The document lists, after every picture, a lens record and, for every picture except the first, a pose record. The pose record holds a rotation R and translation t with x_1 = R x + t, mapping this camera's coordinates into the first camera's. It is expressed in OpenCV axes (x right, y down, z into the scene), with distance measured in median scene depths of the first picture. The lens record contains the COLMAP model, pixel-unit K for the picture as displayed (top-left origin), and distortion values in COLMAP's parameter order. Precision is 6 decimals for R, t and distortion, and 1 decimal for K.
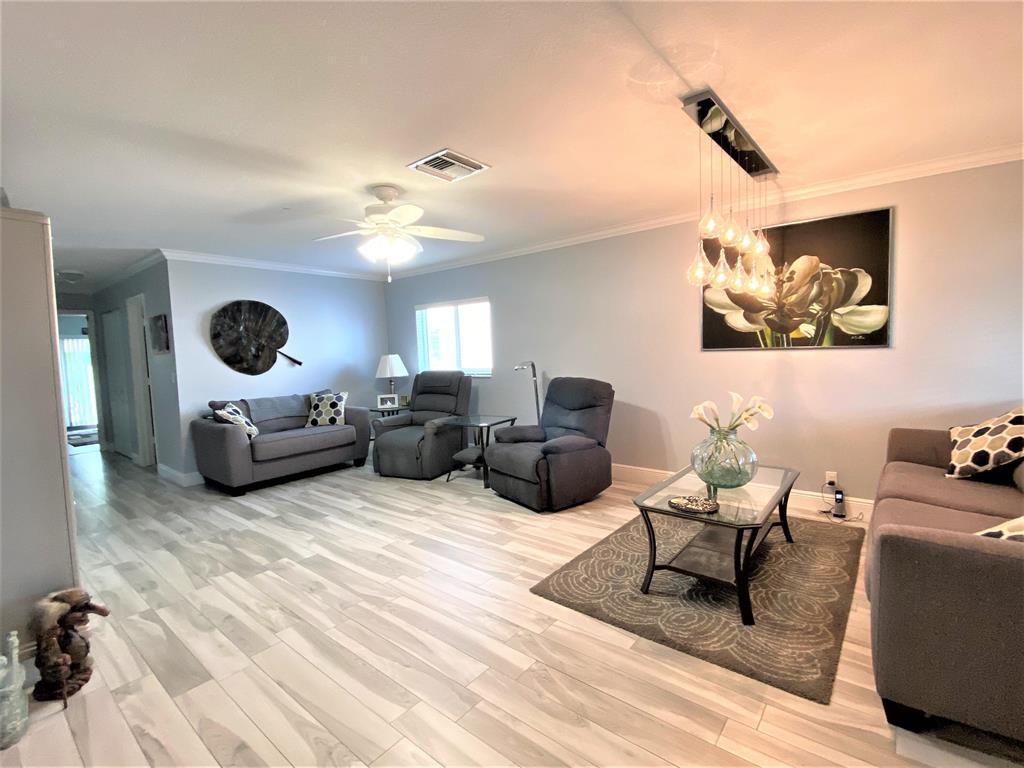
lens RADIAL K [[469.4, 0, 510.6], [0, 469.4, 381.6], [0, 0, 1]] dist [0.015826, -0.020386]
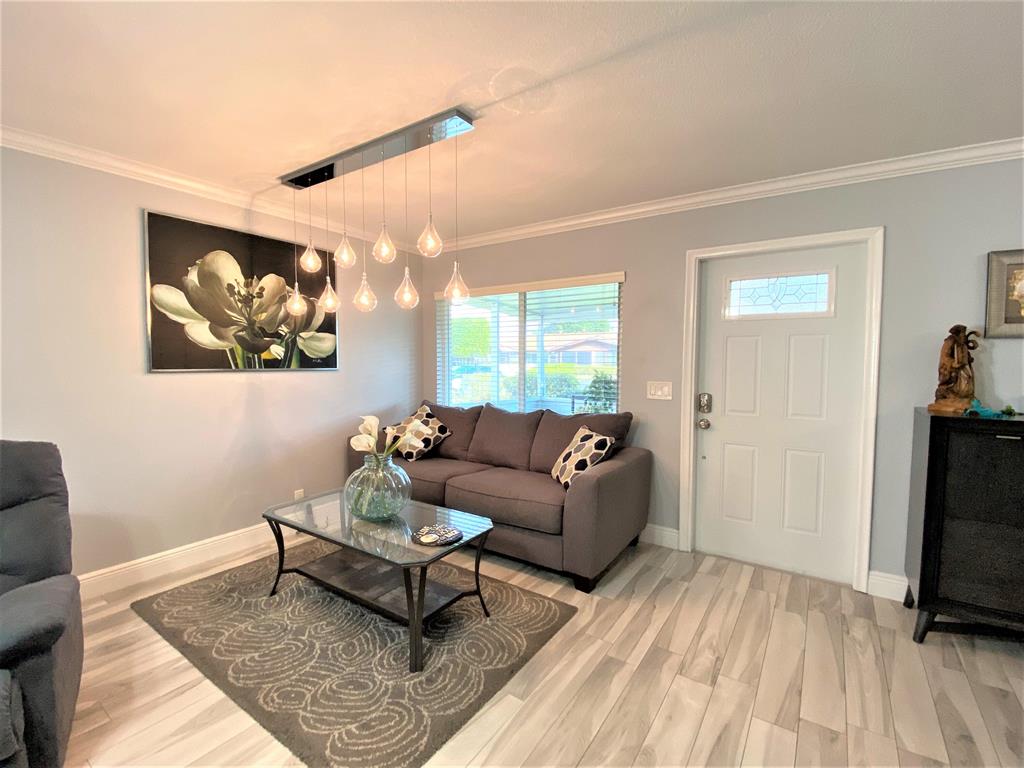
lens RADIAL K [[455.6, 0, 509.6], [0, 455.6, 381.2], [0, 0, 1]] dist [0.015263, -0.019346]
pose [[-0.089042, -0.017418, 0.995876, -0.352697], [0.068066, 0.997403, 0.023530, -0.038133], [-0.993699, 0.069880, -0.087625, 0.617685]]
